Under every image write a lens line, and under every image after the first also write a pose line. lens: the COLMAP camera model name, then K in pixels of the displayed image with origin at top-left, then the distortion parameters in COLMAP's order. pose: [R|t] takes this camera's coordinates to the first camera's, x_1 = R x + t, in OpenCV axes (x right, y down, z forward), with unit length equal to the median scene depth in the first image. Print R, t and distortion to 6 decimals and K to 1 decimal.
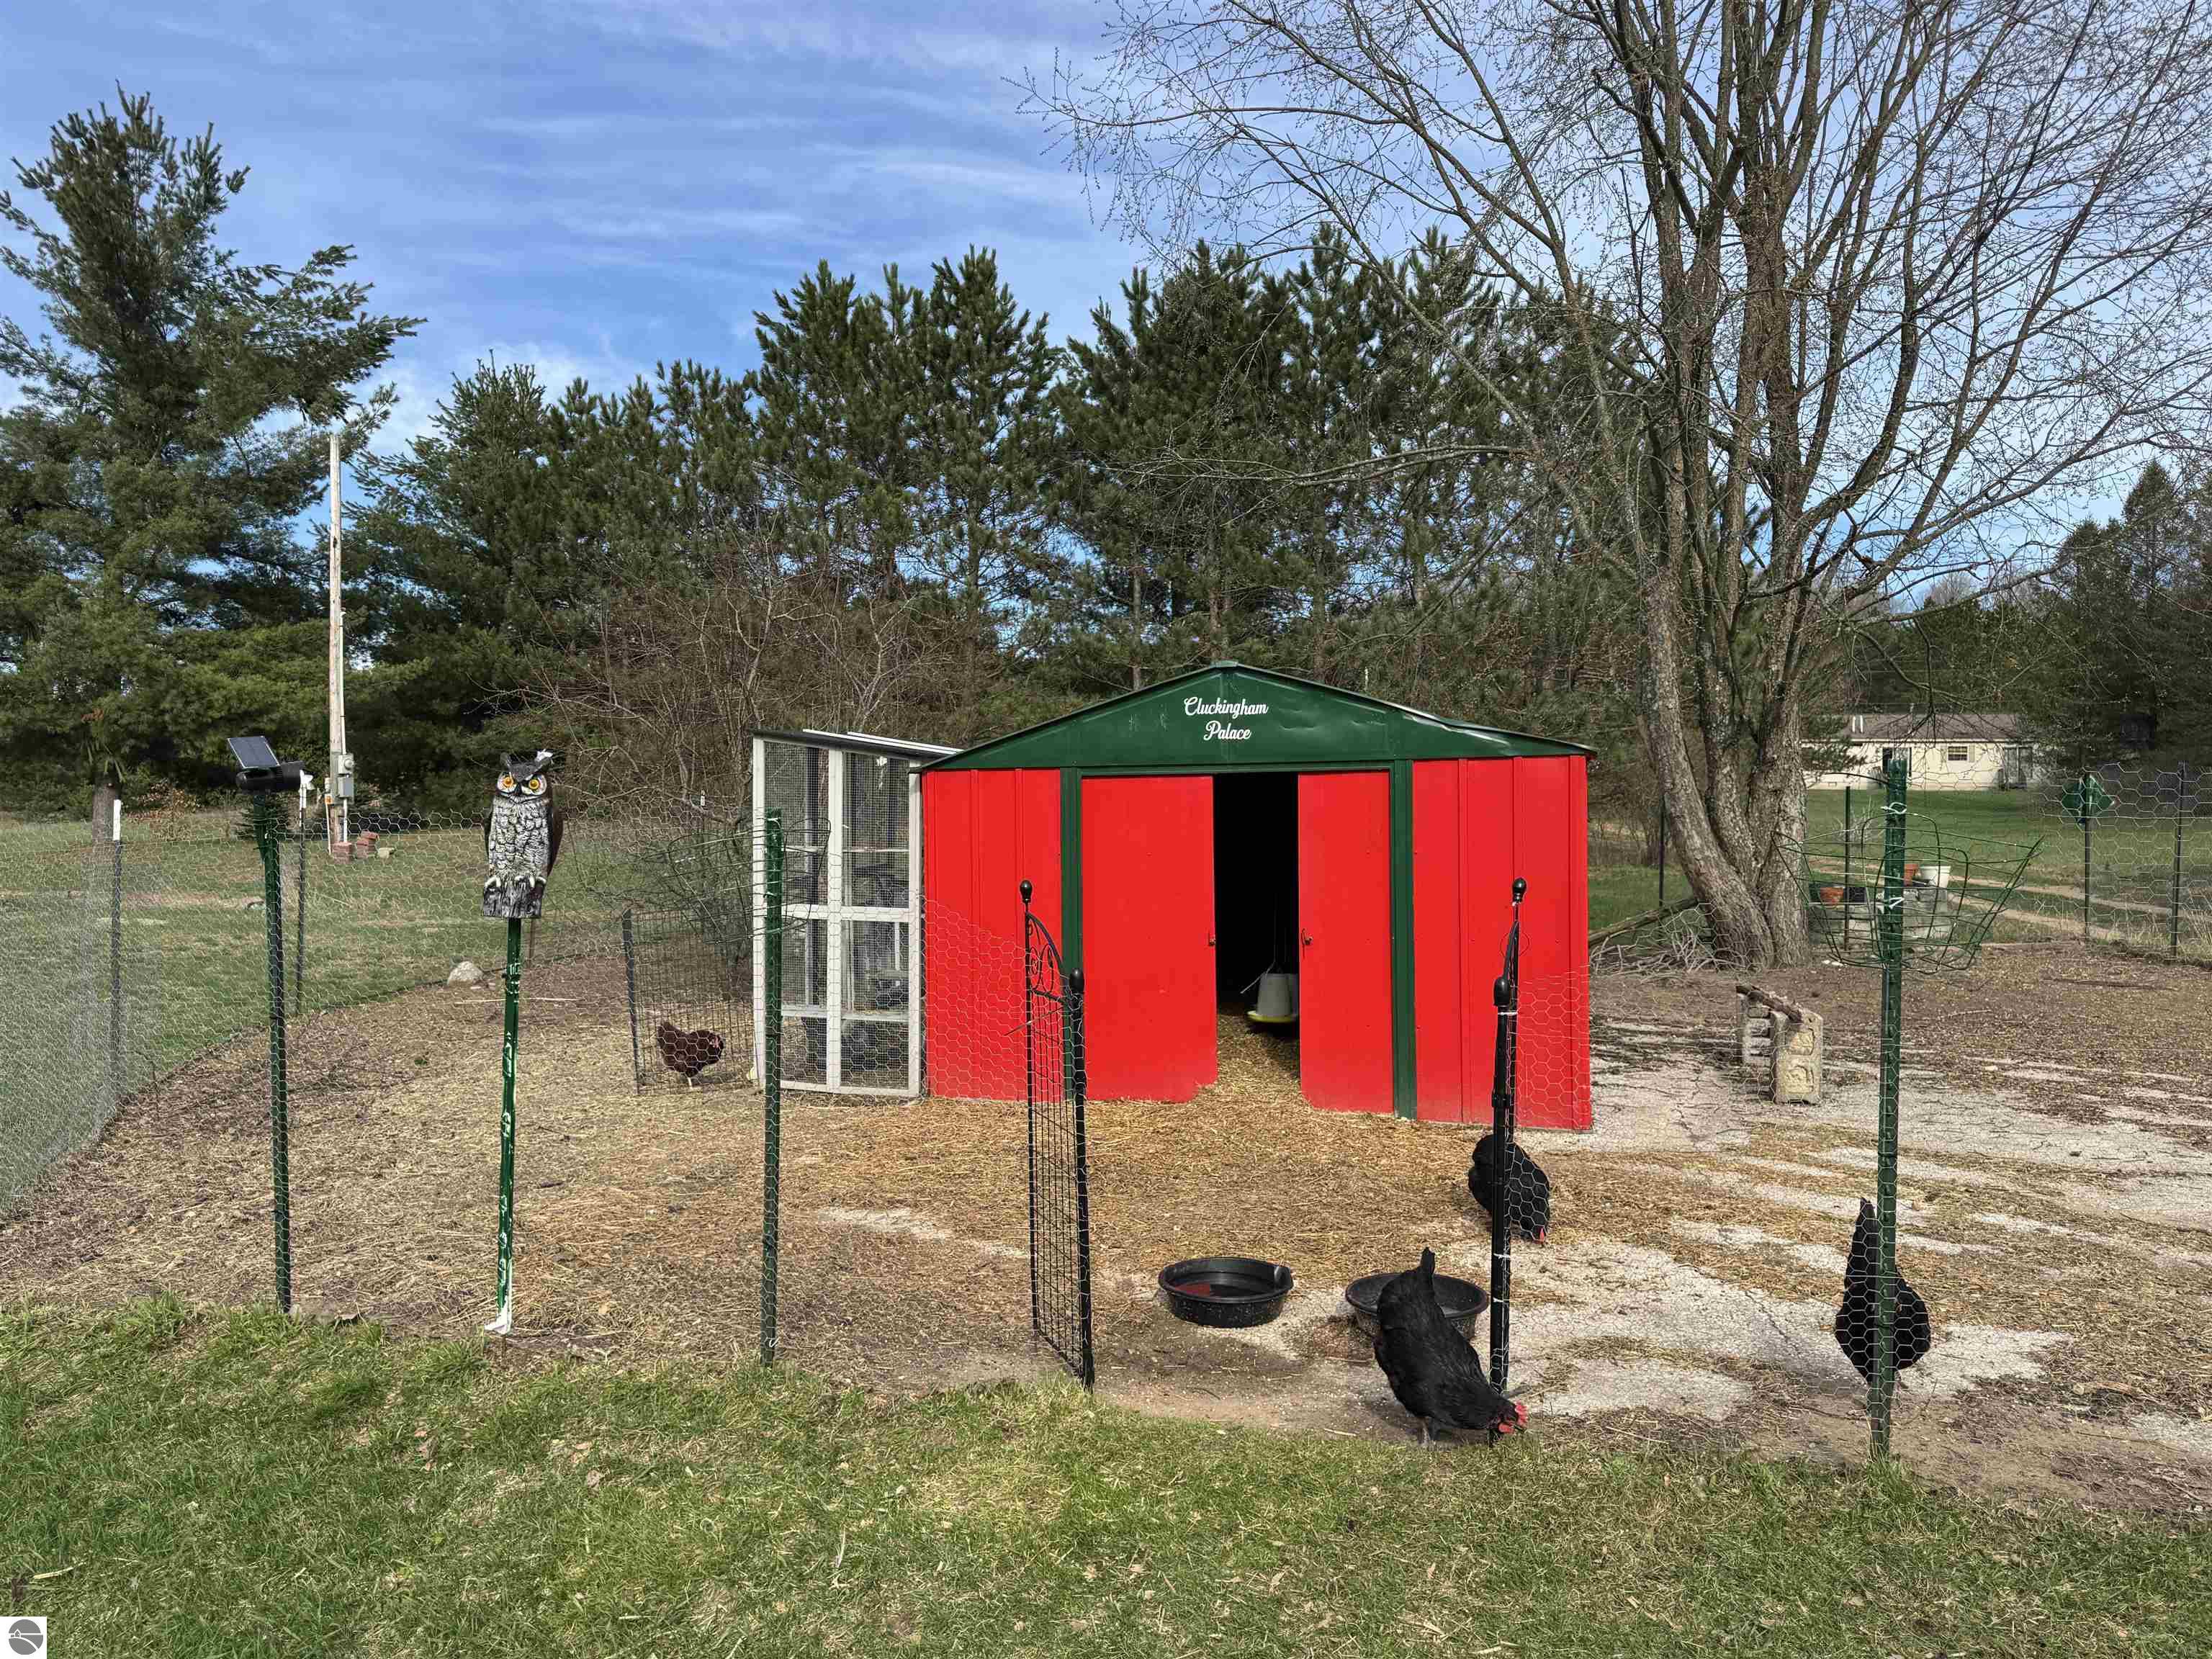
lens RADIAL K [[1575.5, 0, 1124.1], [0, 1575.5, 830.0], [0, 0, 1]] dist [0.037783, -0.043408]
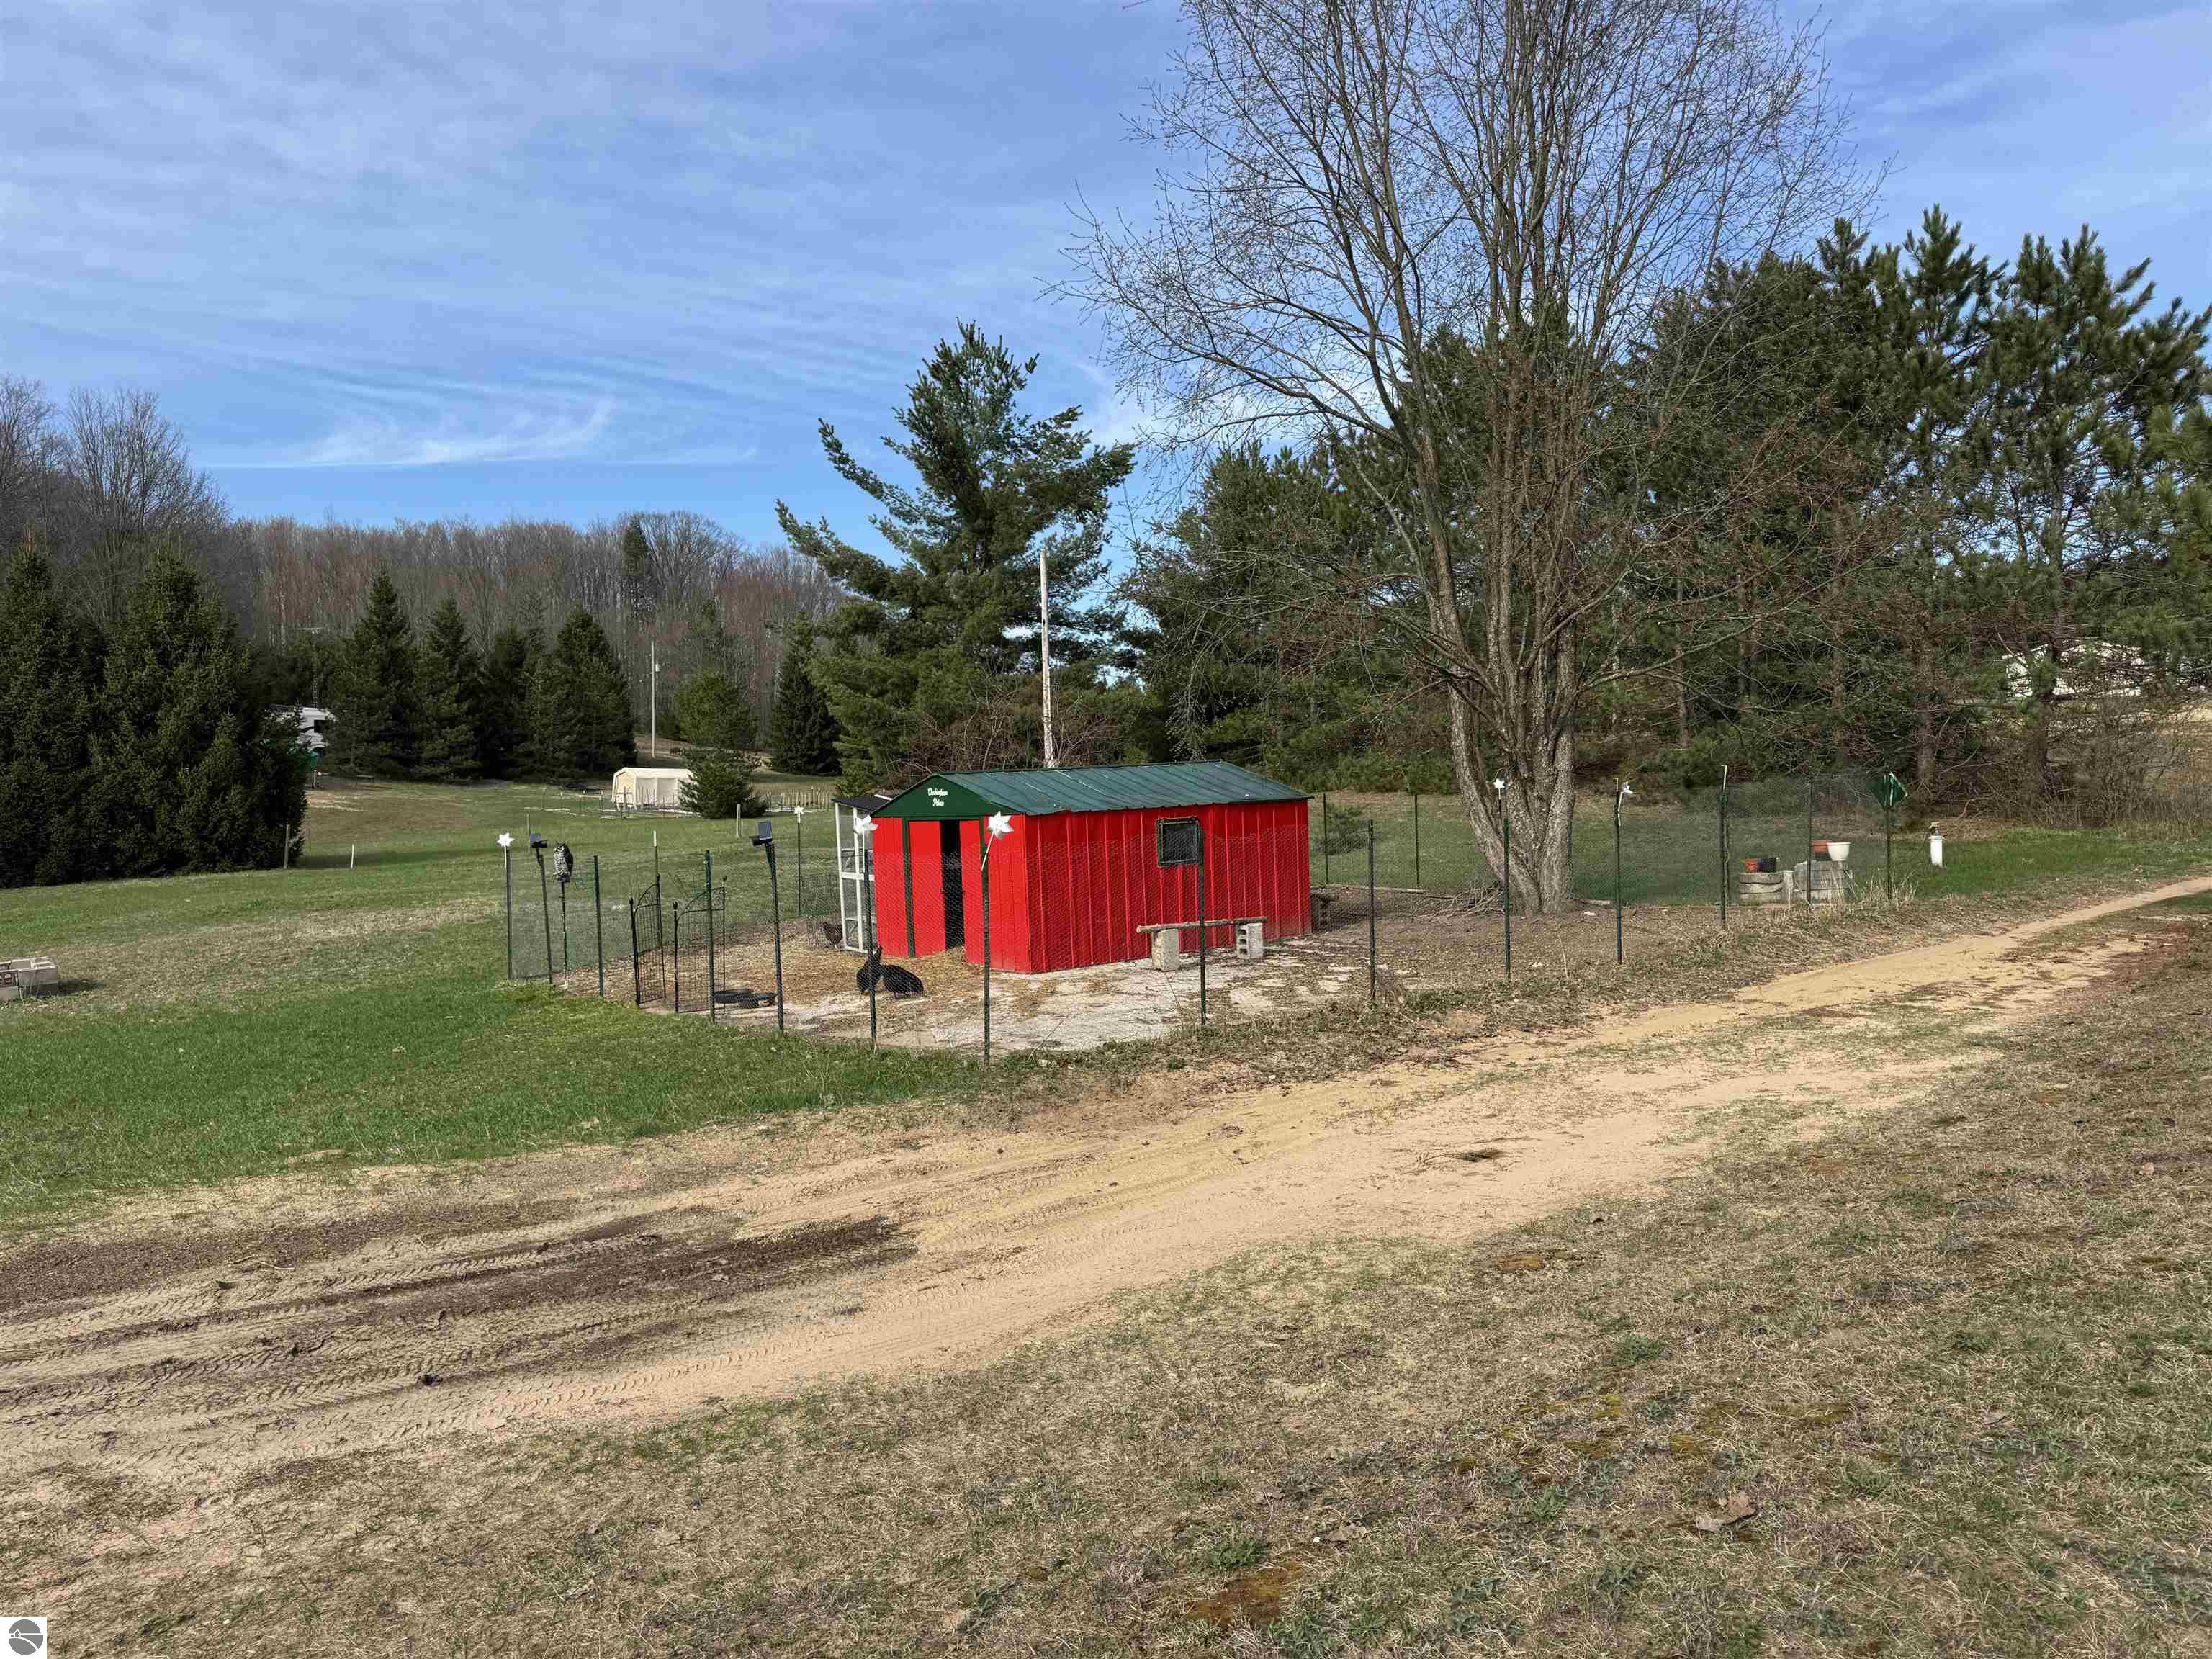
lens RADIAL K [[1575.5, 0, 1103.1], [0, 1575.5, 839.2], [0, 0, 1]] dist [0.037783, -0.043408]
pose [[0.814564, -0.002854, -0.580066, 1.435185], [0.024948, 0.999235, 0.030117, -0.063357], [0.579537, -0.039004, 0.814012, -0.689101]]
